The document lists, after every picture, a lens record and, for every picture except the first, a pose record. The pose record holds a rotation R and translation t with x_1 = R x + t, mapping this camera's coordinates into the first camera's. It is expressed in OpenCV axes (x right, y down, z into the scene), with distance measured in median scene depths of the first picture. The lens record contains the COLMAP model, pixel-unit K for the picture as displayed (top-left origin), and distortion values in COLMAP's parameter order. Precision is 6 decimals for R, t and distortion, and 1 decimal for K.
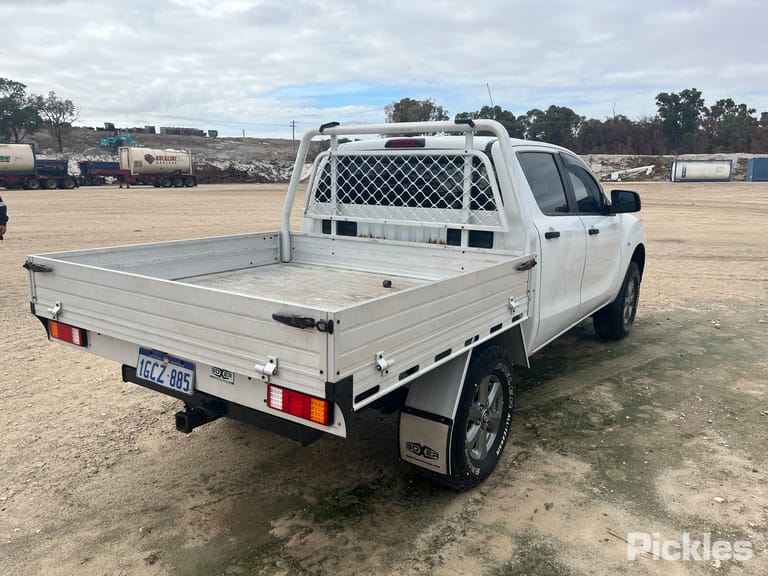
lens RADIAL K [[579.3, 0, 380.4], [0, 579.3, 296.4], [0, 0, 1]] dist [0.078559, -0.106379]
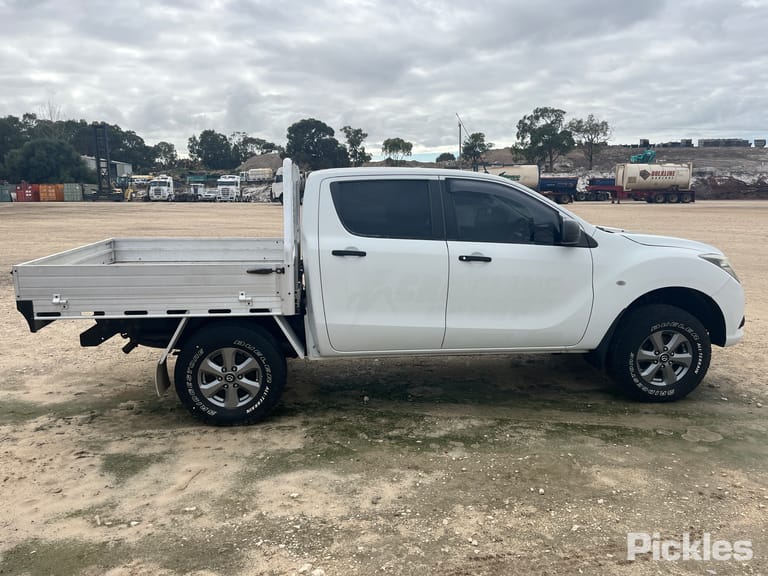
lens RADIAL K [[581.9, 0, 379.6], [0, 581.9, 287.6], [0, 0, 1]] dist [0.063577, -0.090160]
pose [[0.658827, 0.124705, -0.741886, 1.183720], [-0.153743, 0.987671, 0.029489, -0.080624], [0.736417, 0.094631, 0.669877, 0.274186]]
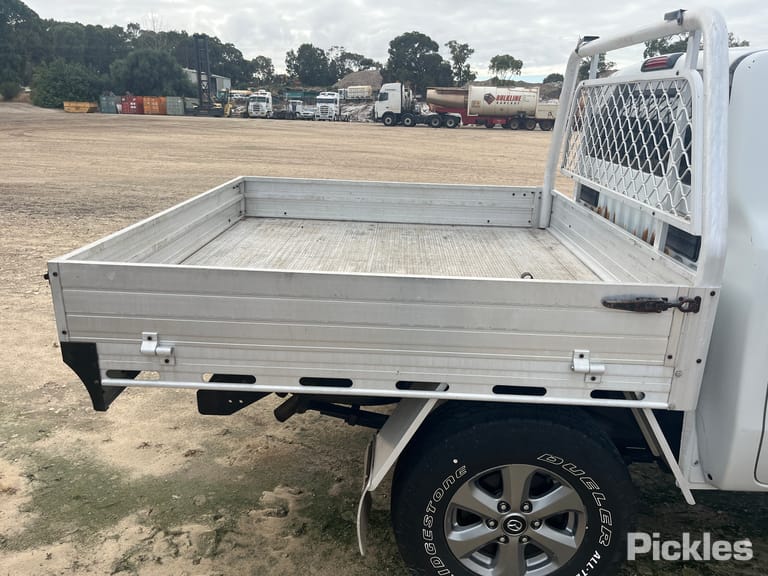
lens RADIAL K [[586.2, 0, 393.0], [0, 586.2, 294.5], [0, 0, 1]] dist [0.042322, -0.059571]
pose [[0.550053, 0.265327, -0.791861, 0.452117], [-0.199388, 0.962491, 0.183998, -0.094184], [0.810979, 0.056679, 0.582324, 0.447103]]
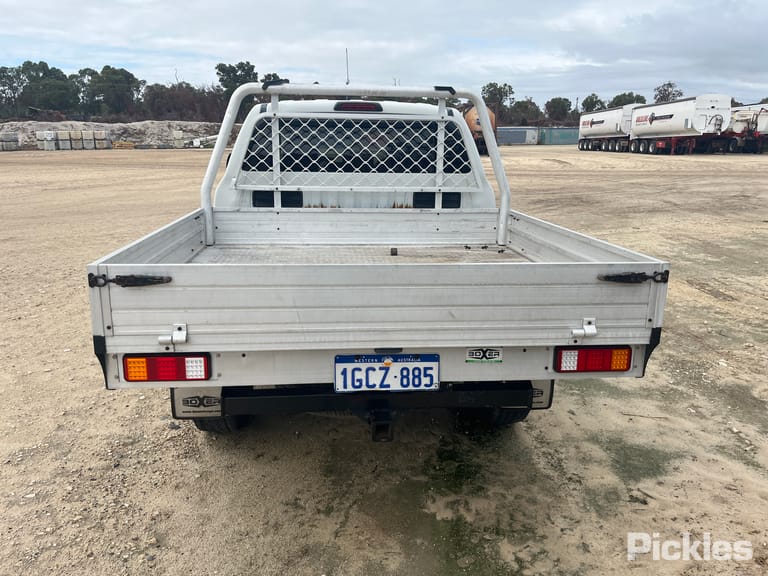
lens RADIAL K [[581.9, 0, 379.6], [0, 581.9, 287.6], [0, 0, 1]] dist [0.063577, -0.090160]
pose [[0.766968, -0.154547, 0.622796, -0.598362], [0.129938, 0.987862, 0.085120, -0.045928], [-0.628392, 0.015640, 0.777740, 0.236287]]
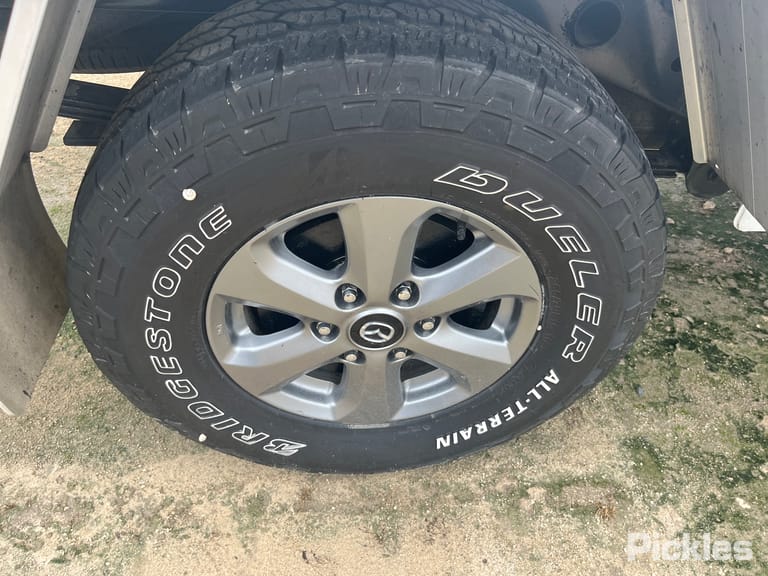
lens RADIAL K [[581.9, 0, 379.6], [0, 581.9, 287.6], [0, 0, 1]] dist [0.063577, -0.090160]
pose [[0.634775, 0.564782, -0.527335, 0.260889], [-0.223934, 0.787635, 0.574007, 0.036079], [0.739537, -0.246277, 0.626445, 0.715065]]
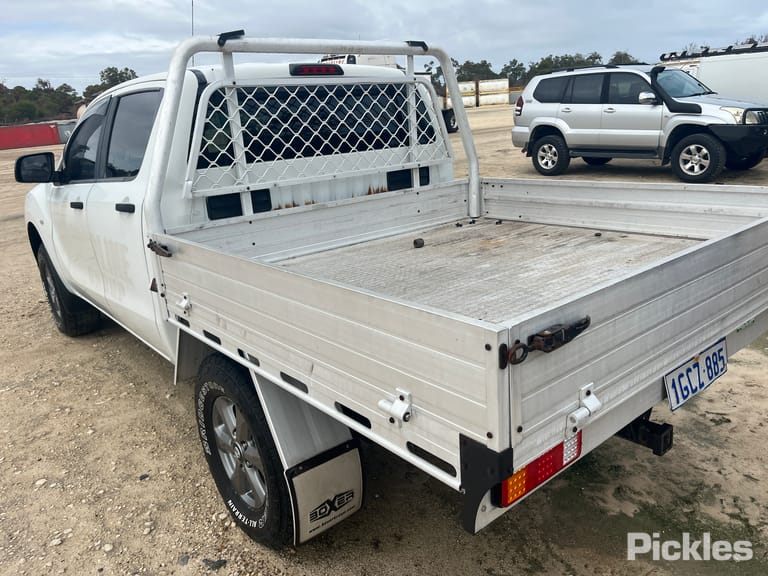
lens RADIAL K [[586.2, 0, 393.0], [0, 586.2, 294.5], [0, 0, 1]] dist [0.042322, -0.059571]
pose [[0.262872, -0.305485, 0.915193, -0.732644], [0.270448, 0.933856, 0.234033, -0.148364], [-0.926151, 0.185991, 0.328102, 0.737001]]
